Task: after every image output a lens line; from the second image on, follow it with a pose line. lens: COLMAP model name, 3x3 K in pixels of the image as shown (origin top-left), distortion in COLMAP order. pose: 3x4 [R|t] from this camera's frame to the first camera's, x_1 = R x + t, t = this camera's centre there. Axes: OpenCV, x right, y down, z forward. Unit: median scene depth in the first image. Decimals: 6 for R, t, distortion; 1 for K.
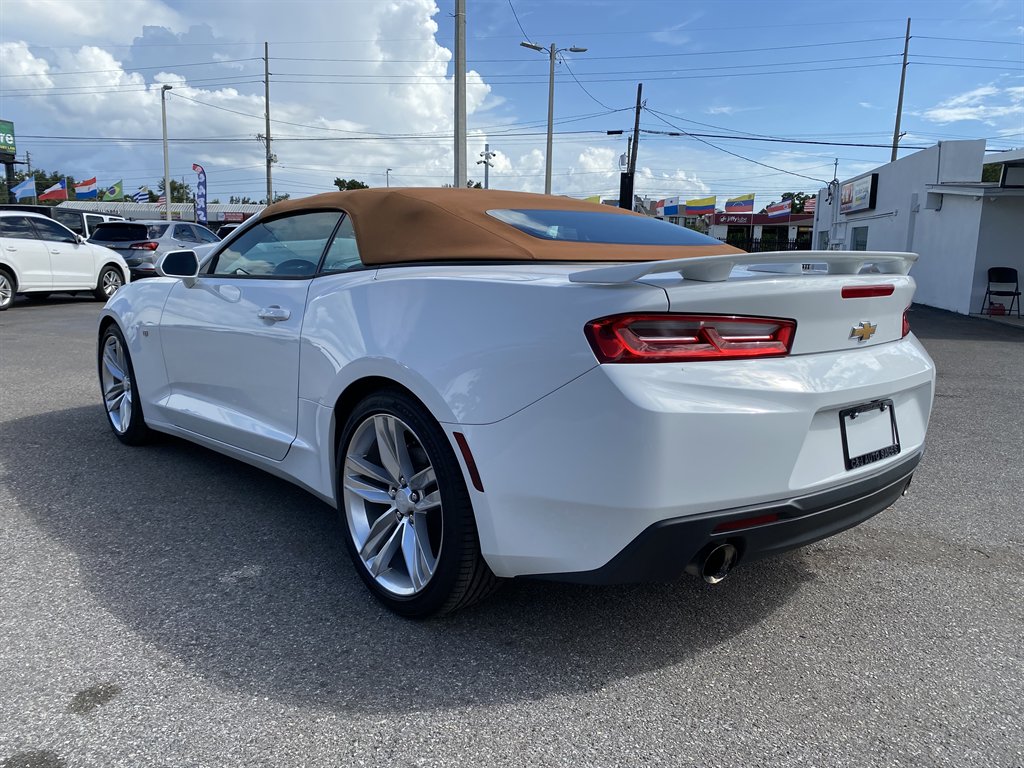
lens RADIAL K [[781.1, 0, 512.2], [0, 781.1, 391.4], [0, 0, 1]] dist [0.019825, -0.018108]
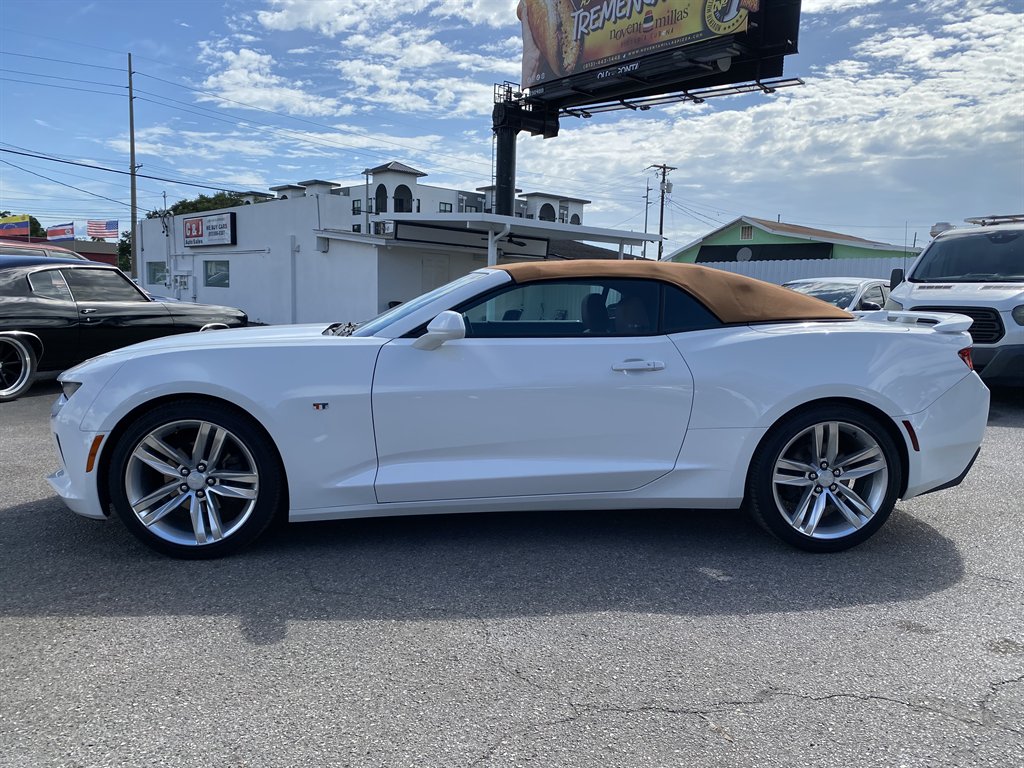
lens RADIAL K [[781.1, 0, 520.4], [0, 781.1, 389.8], [0, 0, 1]] dist [0.019825, -0.018108]
pose [[0.592183, -0.093777, 0.800328, -1.642066], [0.121897, 0.992200, 0.026065, -0.138753], [-0.796530, 0.082123, 0.598995, 0.524888]]
